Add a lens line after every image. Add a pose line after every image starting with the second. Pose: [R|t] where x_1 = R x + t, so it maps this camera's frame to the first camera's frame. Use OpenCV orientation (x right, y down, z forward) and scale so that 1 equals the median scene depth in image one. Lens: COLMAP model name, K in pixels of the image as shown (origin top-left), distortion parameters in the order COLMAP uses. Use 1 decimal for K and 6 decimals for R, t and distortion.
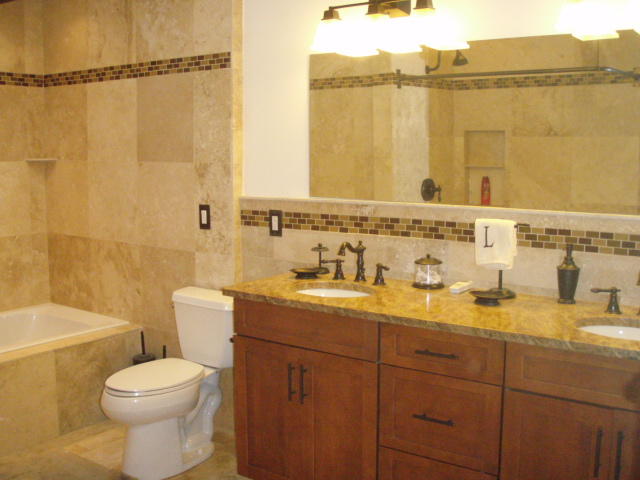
lens RADIAL K [[719.8, 0, 320.0], [0, 719.8, 240.0], [0, 0, 1]] dist [-0.211778, 0.234638]
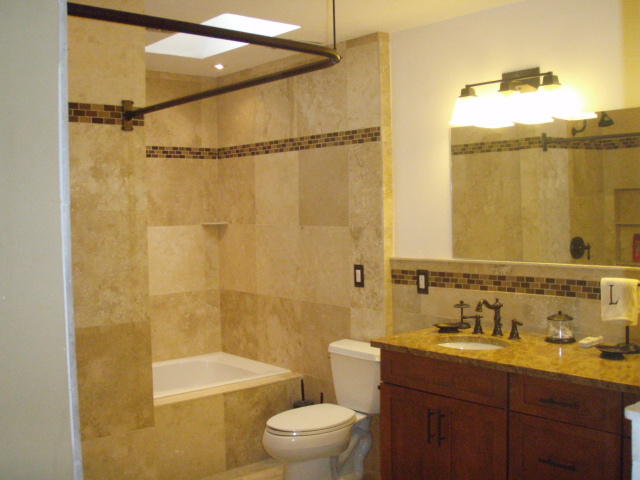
lens RADIAL K [[719.8, 0, 320.0], [0, 719.8, 240.0], [0, 0, 1]] dist [-0.211778, 0.234638]
pose [[0.972917, -0.010780, -0.230903, 0.034547], [-0.007032, 0.997069, -0.076178, -0.002380], [0.231048, 0.075738, 0.969990, -0.085118]]
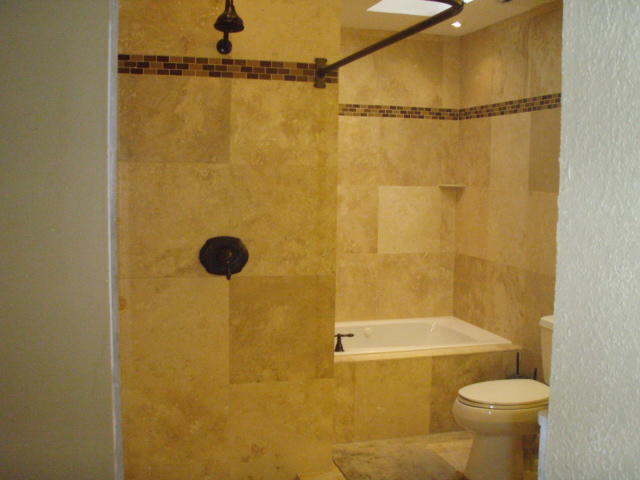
lens RADIAL K [[719.8, 0, 320.0], [0, 719.8, 240.0], [0, 0, 1]] dist [-0.211778, 0.234638]
pose [[0.789399, 0.063283, -0.610610, 0.147588], [-0.085862, 0.996277, -0.007749, -0.003200], [0.607847, 0.058545, 0.791893, -0.016378]]
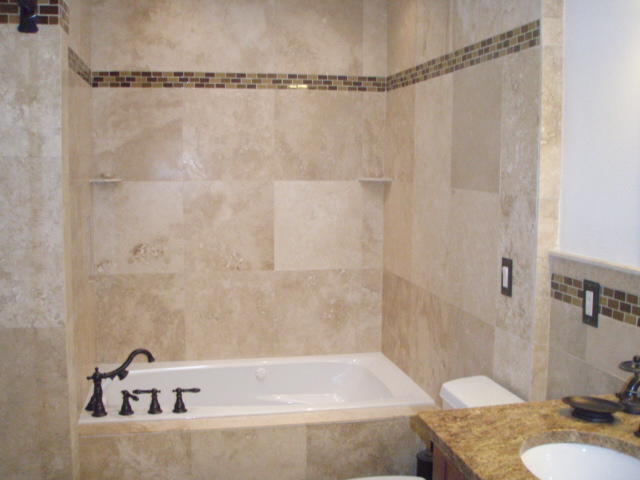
lens RADIAL K [[719.8, 0, 320.0], [0, 719.8, 240.0], [0, 0, 1]] dist [-0.211778, 0.234638]
pose [[0.739847, 0.073660, -0.668731, 0.137786], [-0.087427, 0.996086, 0.012994, -0.056450], [0.667071, 0.048851, 0.743391, 0.379016]]
